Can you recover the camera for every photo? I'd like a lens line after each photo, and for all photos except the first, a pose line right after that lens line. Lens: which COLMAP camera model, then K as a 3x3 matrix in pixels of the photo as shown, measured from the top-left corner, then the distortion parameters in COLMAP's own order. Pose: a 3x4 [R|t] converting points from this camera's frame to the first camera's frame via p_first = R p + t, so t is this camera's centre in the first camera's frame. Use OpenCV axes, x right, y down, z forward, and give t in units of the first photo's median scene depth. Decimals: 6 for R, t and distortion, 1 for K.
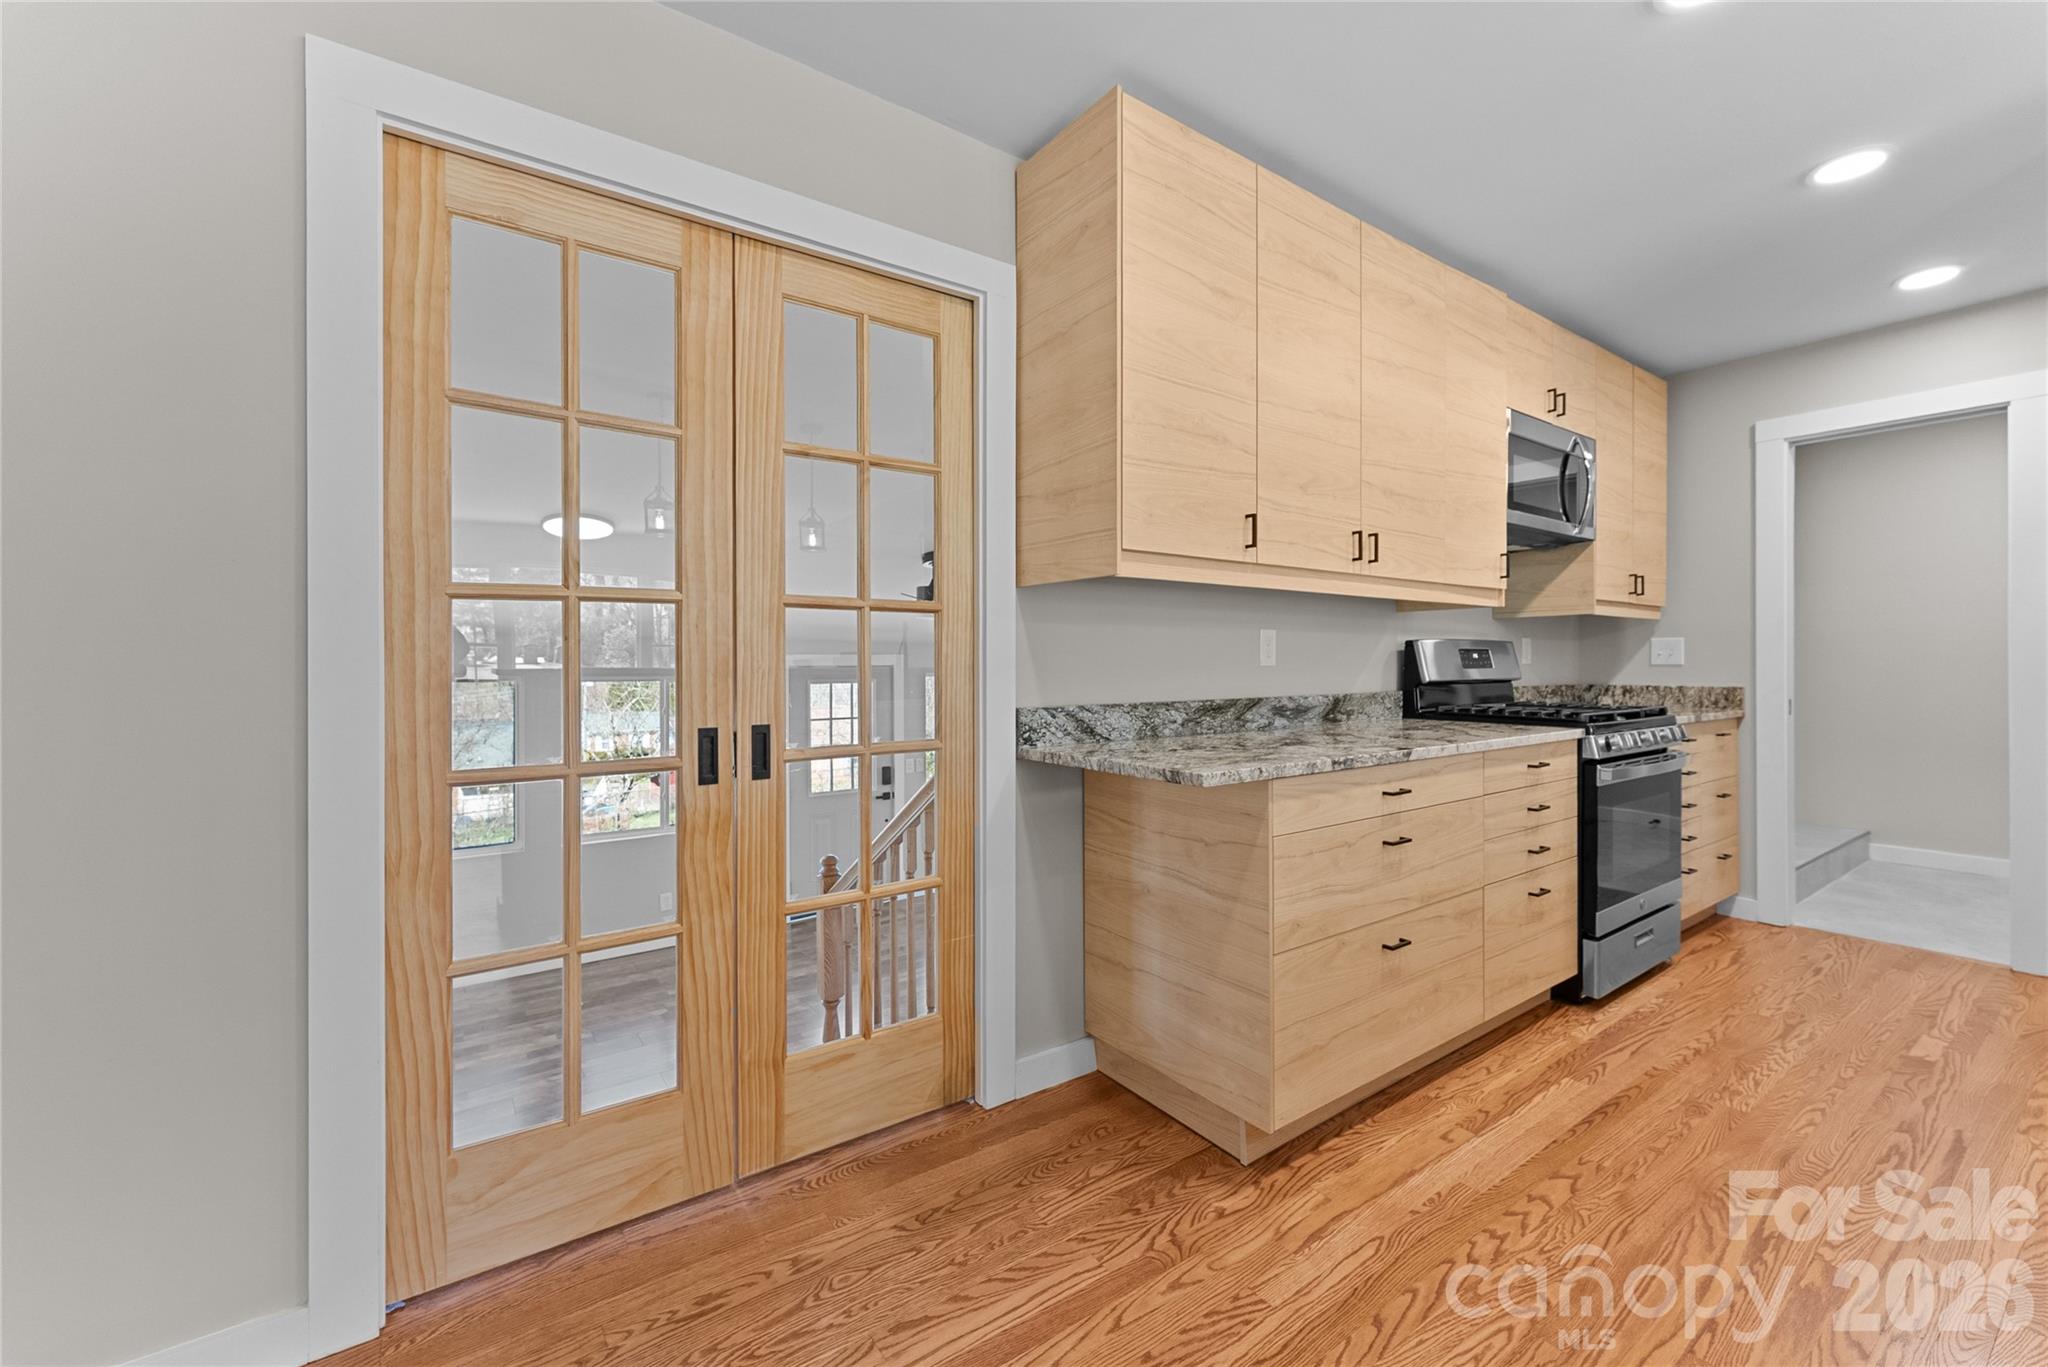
lens RADIAL K [[838.9, 0, 1029.1], [0, 838.9, 665.6], [0, 0, 1]] dist [0.001897, -0.000017]
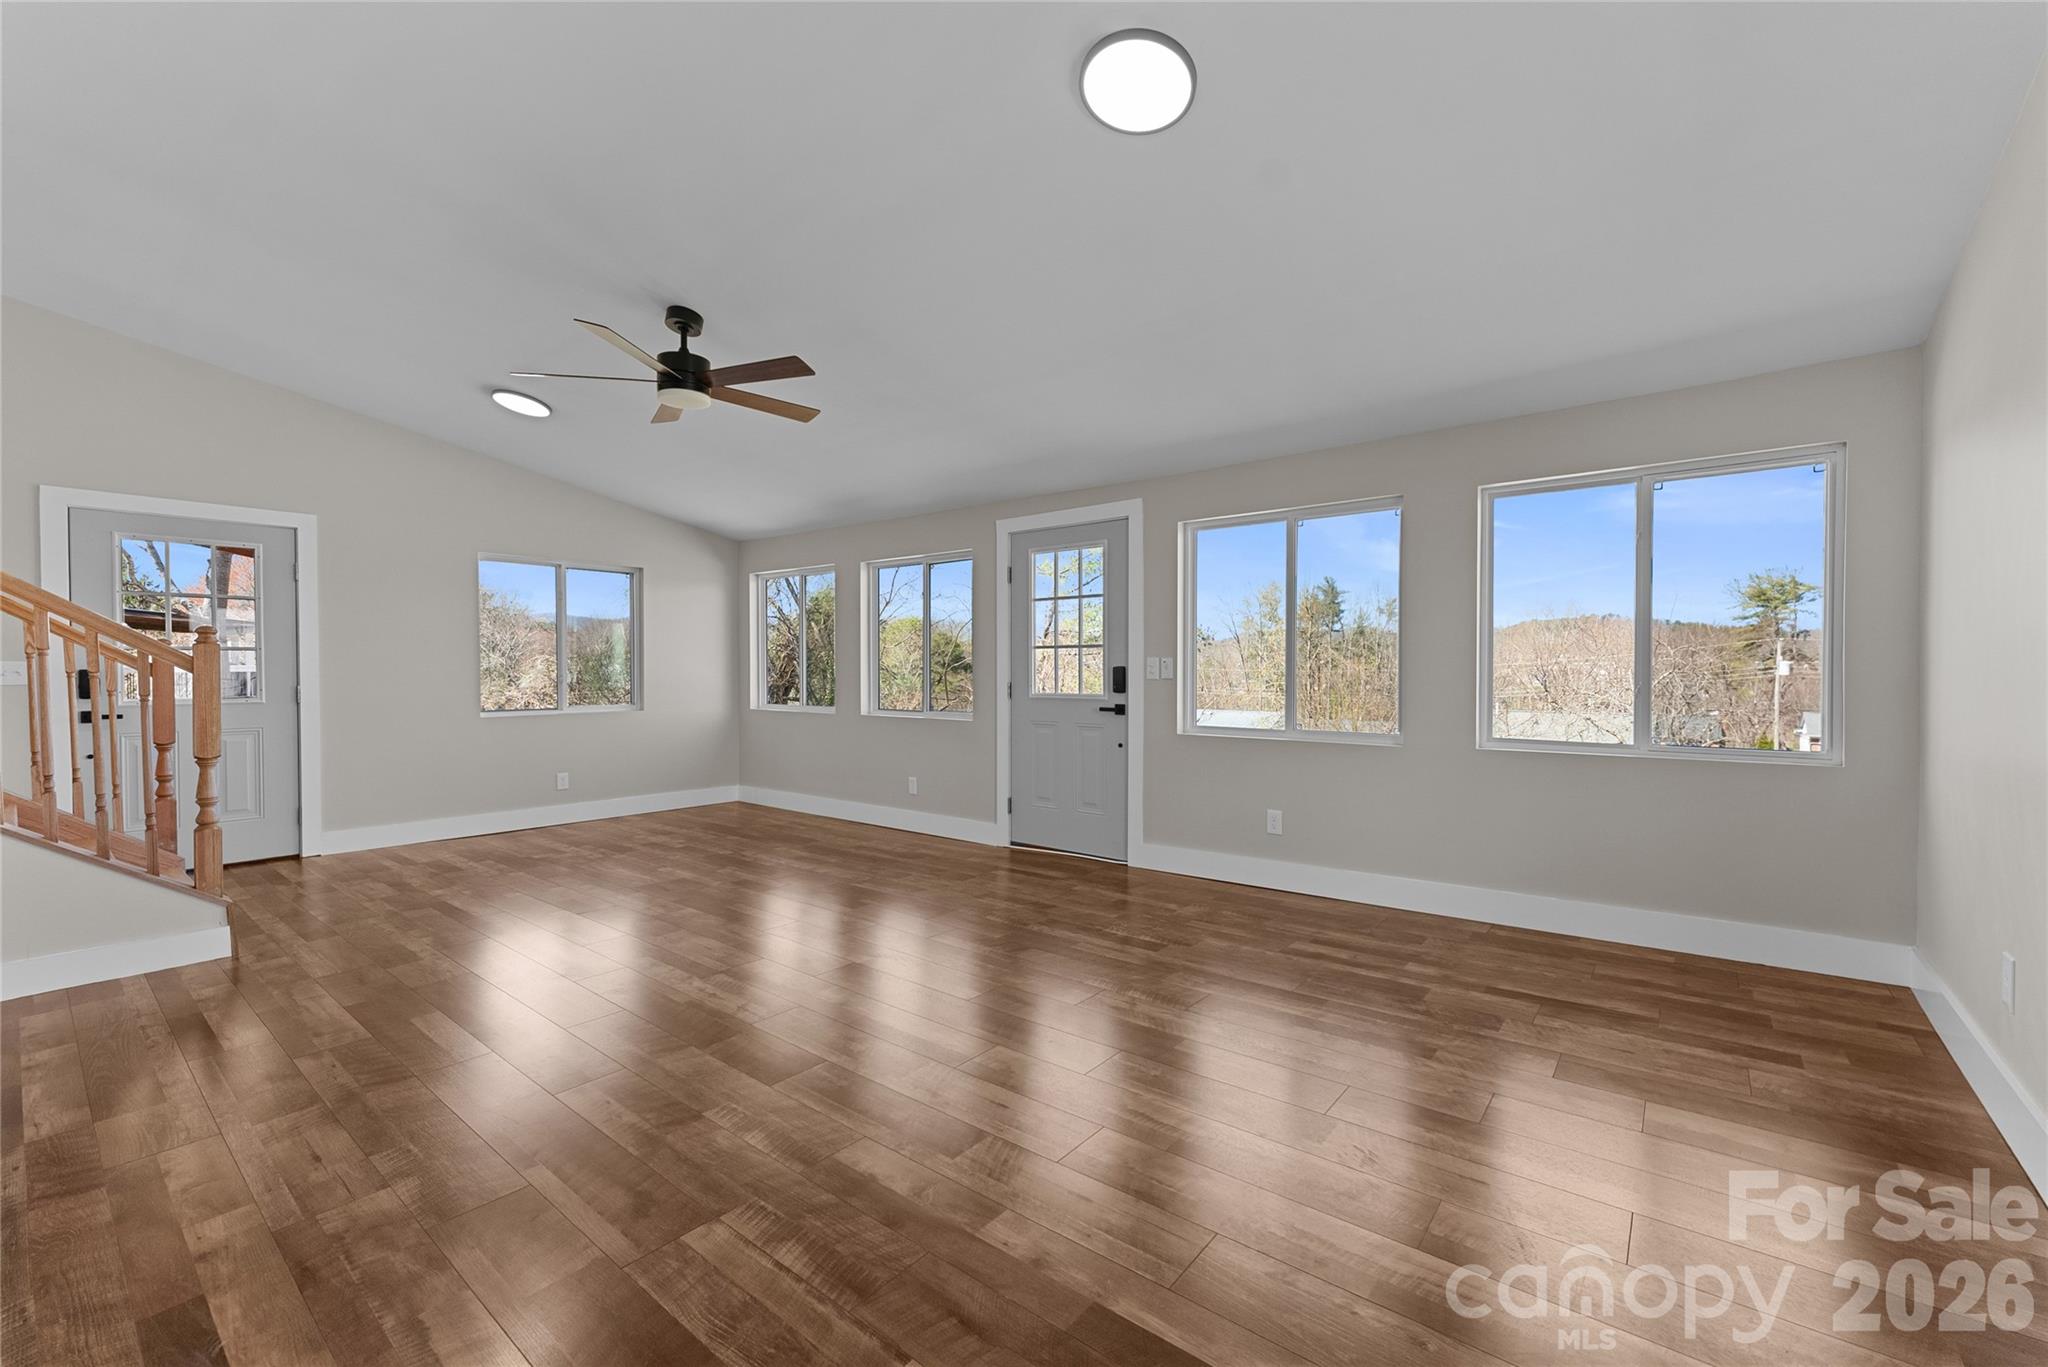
lens RADIAL K [[838.9, 0, 1024.9], [0, 838.9, 682.0], [0, 0, 1]] dist [0.001897, -0.000017]
pose [[0.257347, 0.020470, -0.966102, 1.307982], [-0.005401, 0.999790, 0.019745, 0.331916], [0.966304, 0.000137, 0.257403, 2.070437]]
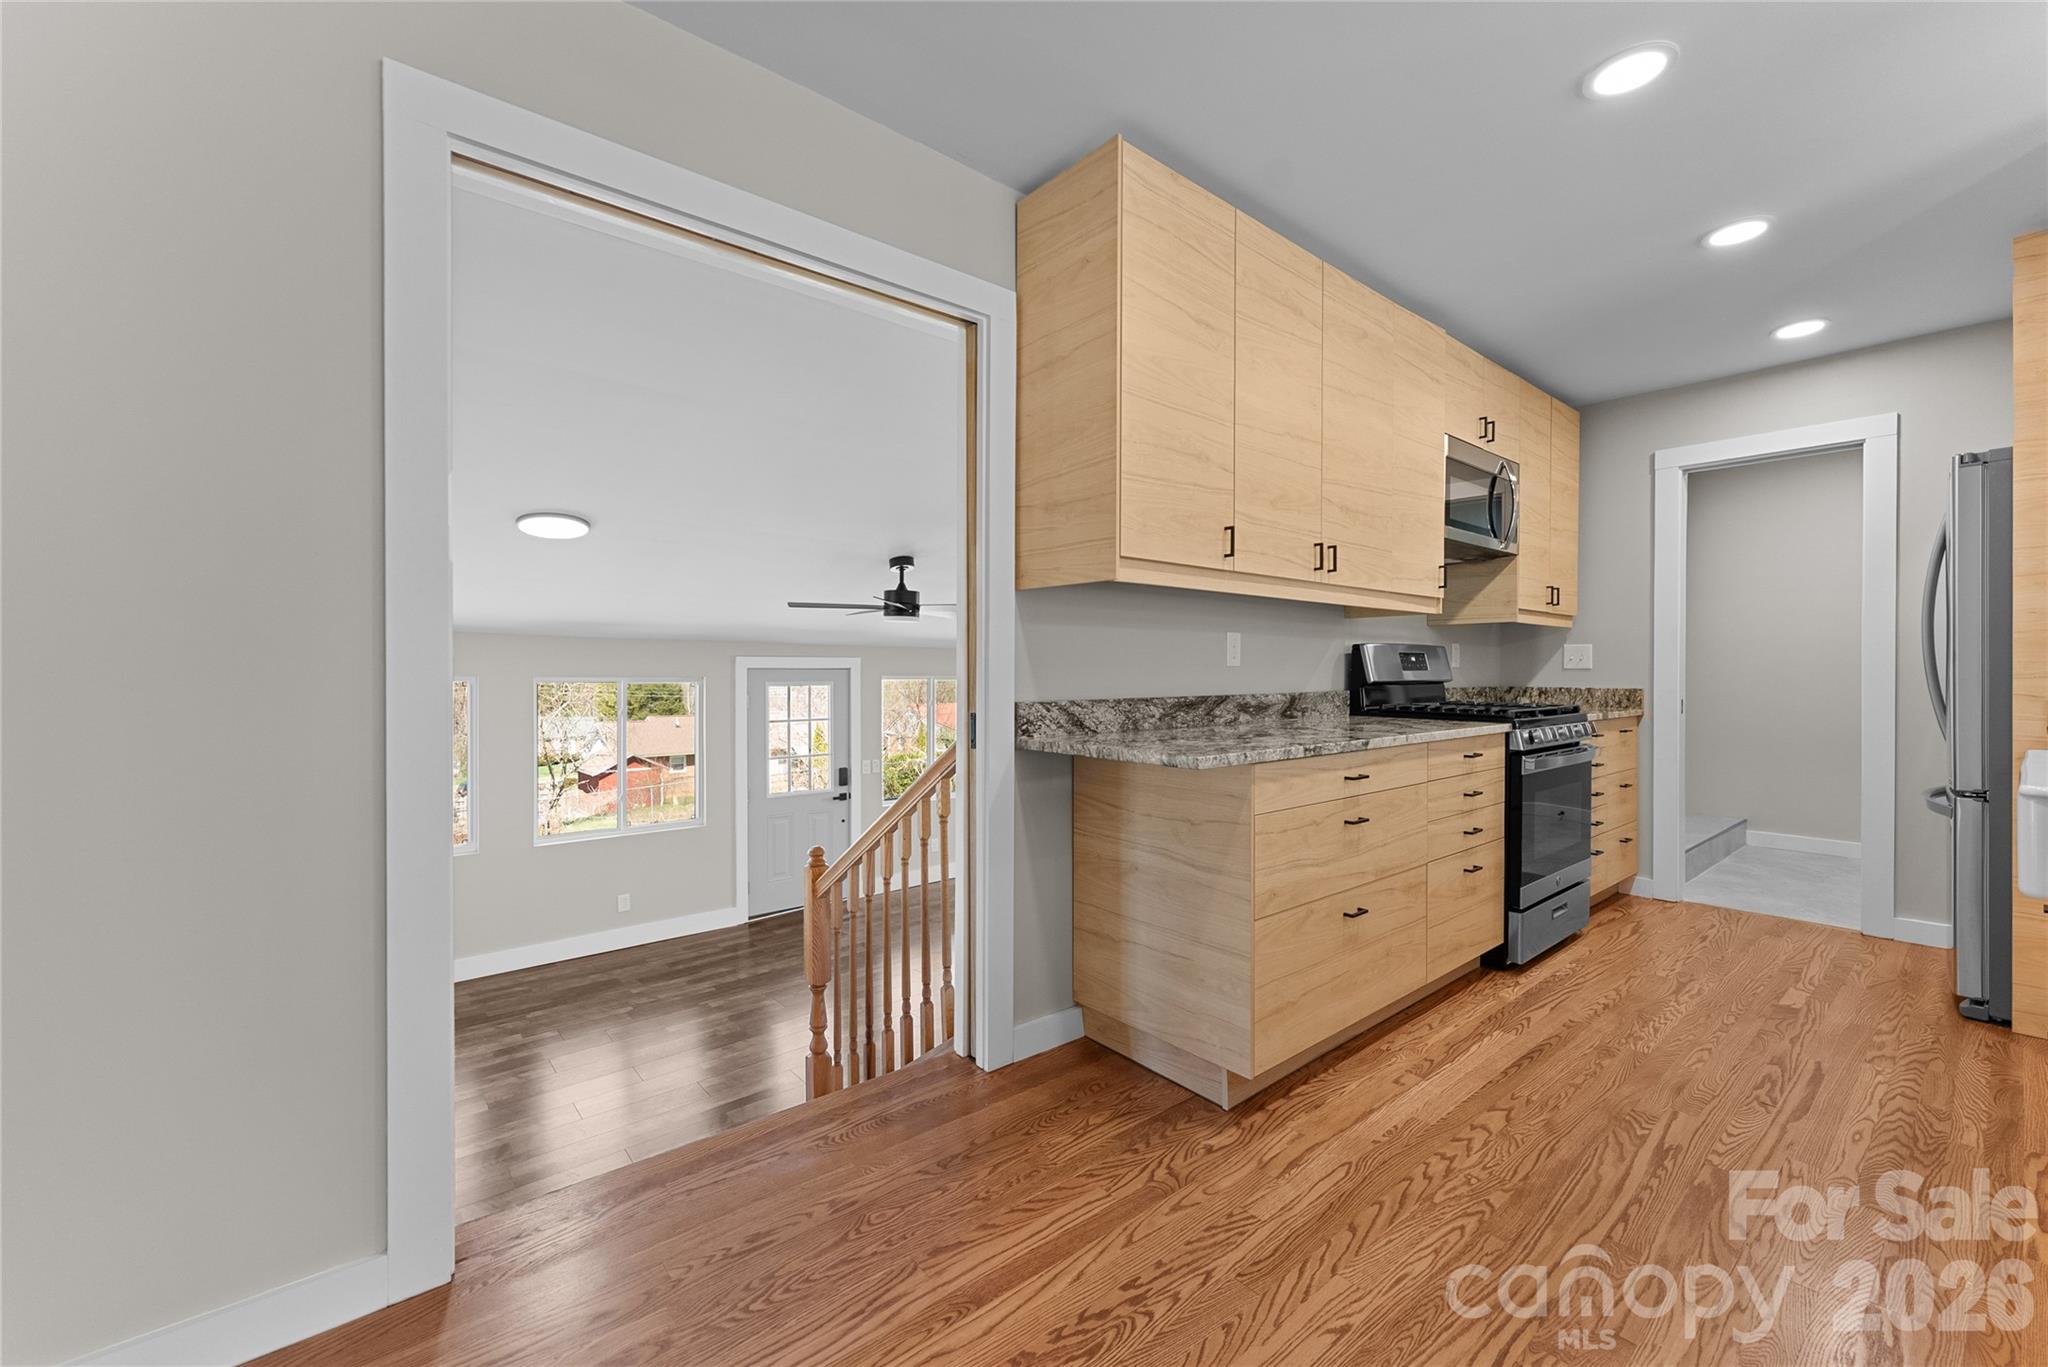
lens RADIAL K [[838.9, 0, 1020.9], [0, 838.9, 677.2], [0, 0, 1]] dist [0.001897, -0.000017]
pose [[0.997213, 0.004032, 0.074505, -0.087355], [-0.004418, 0.999978, 0.005024, 0.012968], [-0.074483, -0.005339, 0.997208, -0.077855]]
